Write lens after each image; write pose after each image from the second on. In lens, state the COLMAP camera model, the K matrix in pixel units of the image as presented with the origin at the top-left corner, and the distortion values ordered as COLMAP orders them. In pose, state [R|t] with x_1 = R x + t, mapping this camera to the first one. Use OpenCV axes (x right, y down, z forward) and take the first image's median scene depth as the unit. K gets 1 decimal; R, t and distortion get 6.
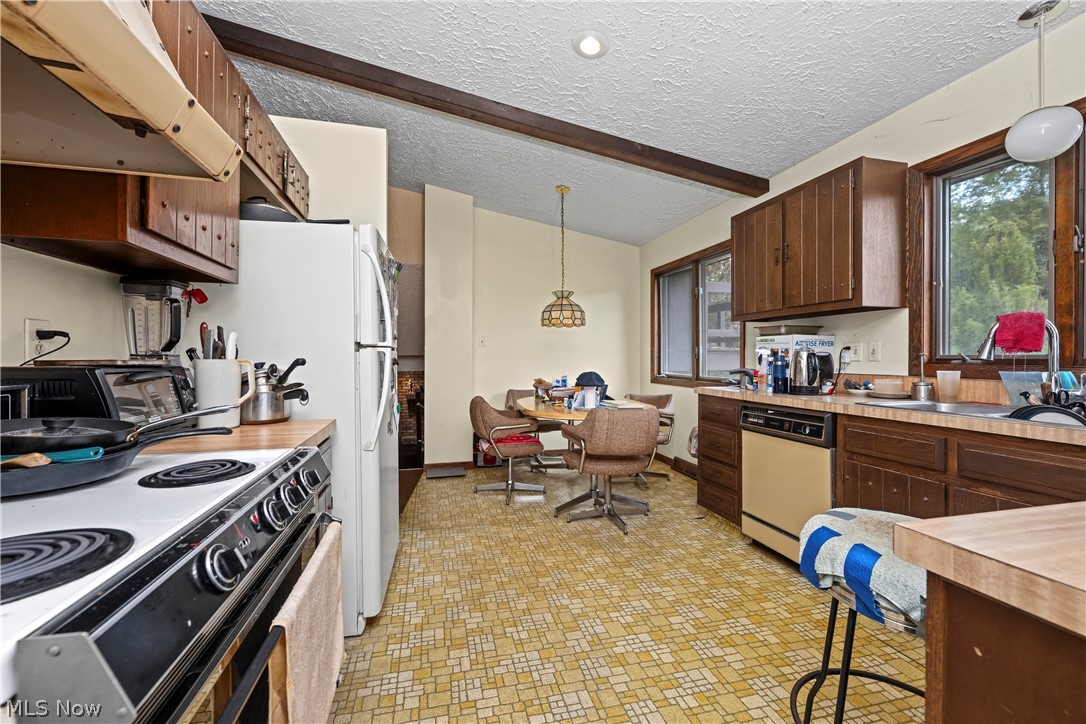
lens RADIAL K [[437.2, 0, 537.6], [0, 437.2, 356.6], [0, 0, 1]] dist [-0.000865, -0.000148]
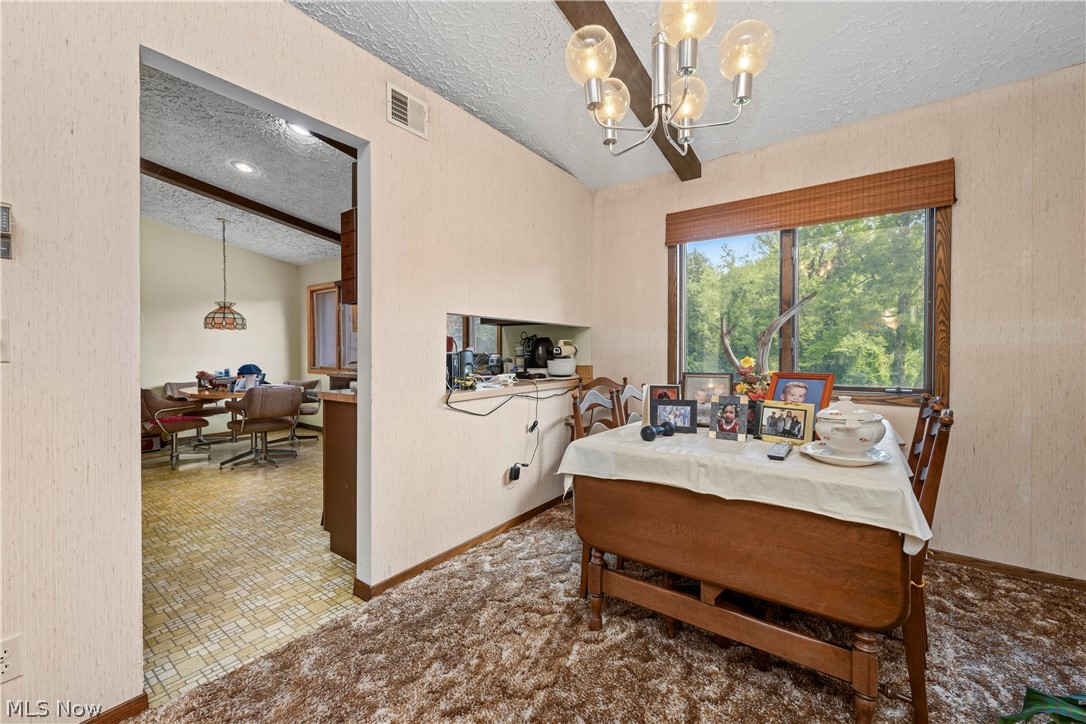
lens RADIAL K [[437.2, 0, 539.5], [0, 437.2, 358.7], [0, 0, 1]] dist [-0.000865, -0.000148]
pose [[0.775692, -0.010302, 0.631028, -0.052897], [0.000237, 0.999871, 0.016032, -0.006115], [-0.631112, -0.012286, 0.775595, -0.825765]]
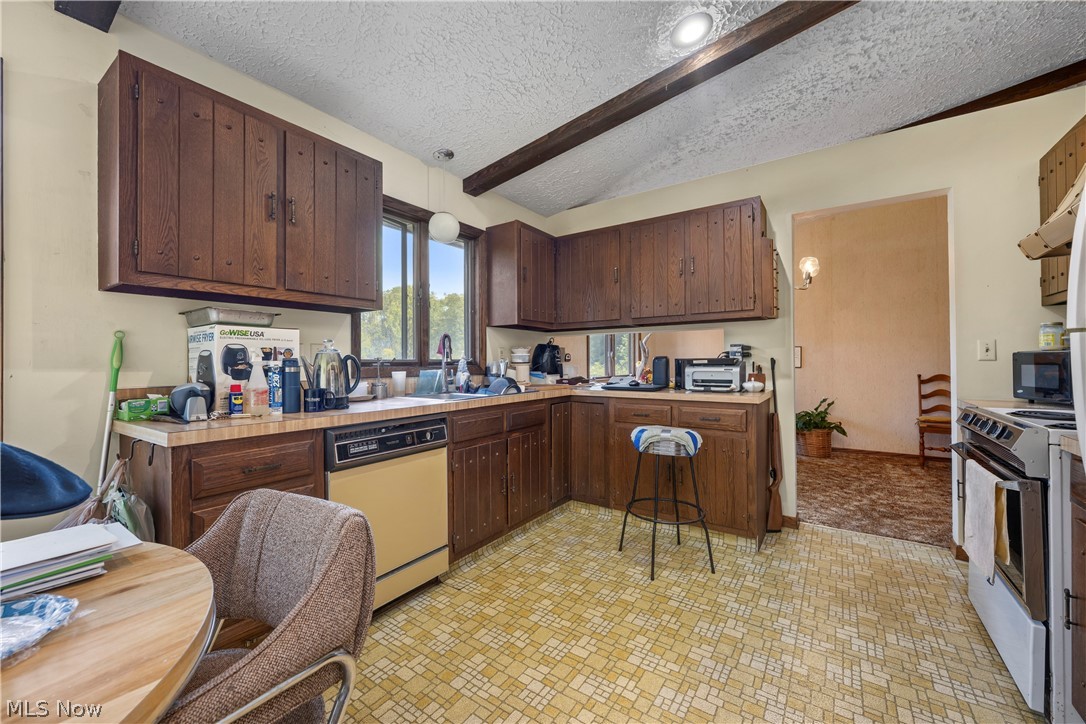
lens RADIAL K [[437.2, 0, 539.0], [0, 437.2, 361.6], [0, 0, 1]] dist [-0.000865, -0.000148]
pose [[-0.664799, 0.004676, 0.747007, -0.207239], [0.004981, 0.999986, -0.001827, 0.006054], [-0.747005, 0.002507, -0.664813, 1.156790]]
